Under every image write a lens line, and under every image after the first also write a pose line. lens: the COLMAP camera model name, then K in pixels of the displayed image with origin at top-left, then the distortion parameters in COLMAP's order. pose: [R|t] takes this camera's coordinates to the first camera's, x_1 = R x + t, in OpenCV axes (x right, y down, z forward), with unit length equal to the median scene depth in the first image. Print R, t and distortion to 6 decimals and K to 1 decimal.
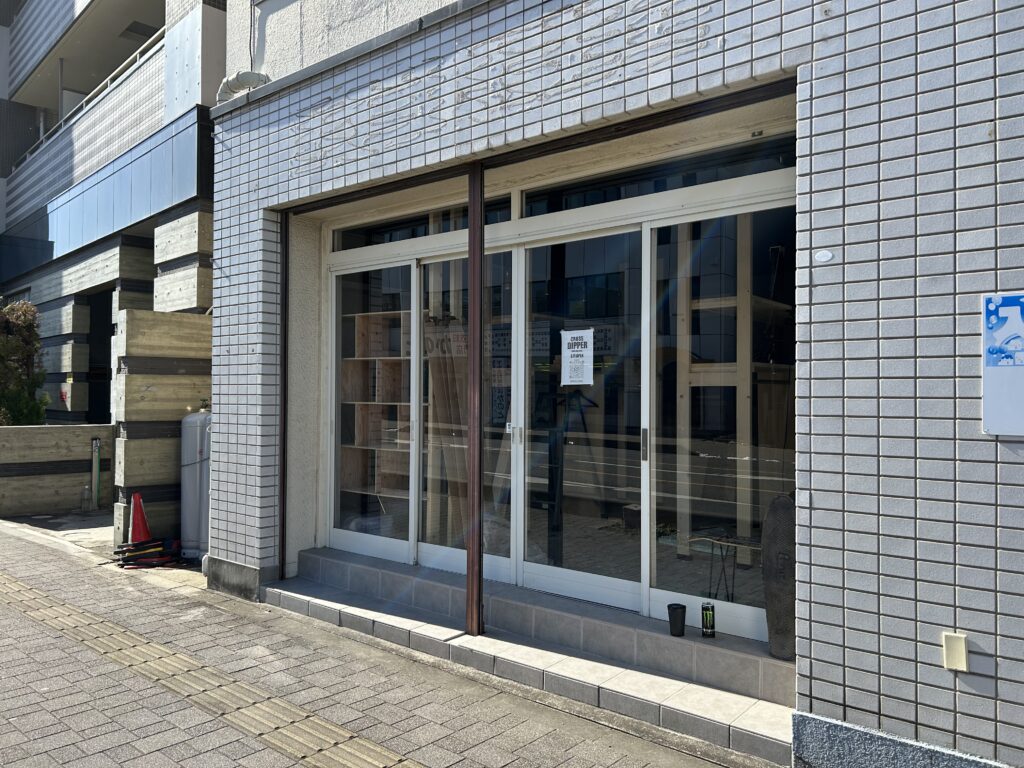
lens RADIAL K [[793.7, 0, 512.4], [0, 793.7, 384.9], [0, 0, 1]] dist [0.016765, -0.001232]
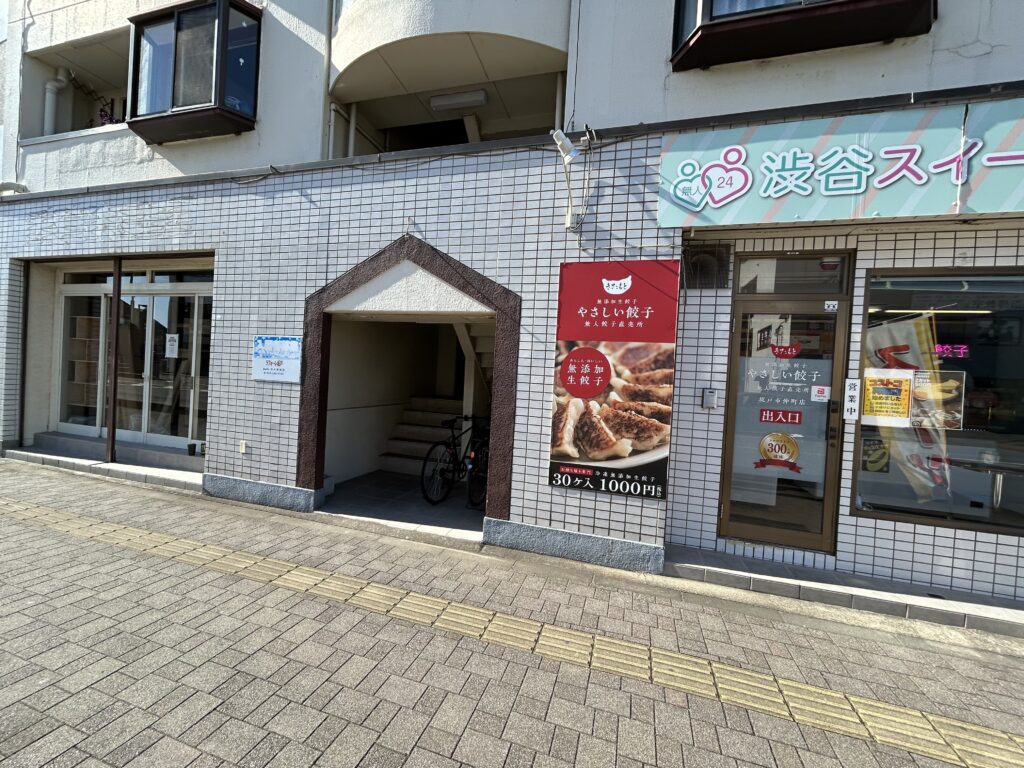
lens RADIAL K [[414.0, 0, 513.3], [0, 414.0, 385.0], [0, 0, 1]] dist [-0.002810, -0.001064]
pose [[0.909590, 0.039568, 0.413619, 0.503672], [-0.056879, 0.997942, 0.029618, -0.012826], [-0.411596, -0.050467, 0.909968, -0.548725]]
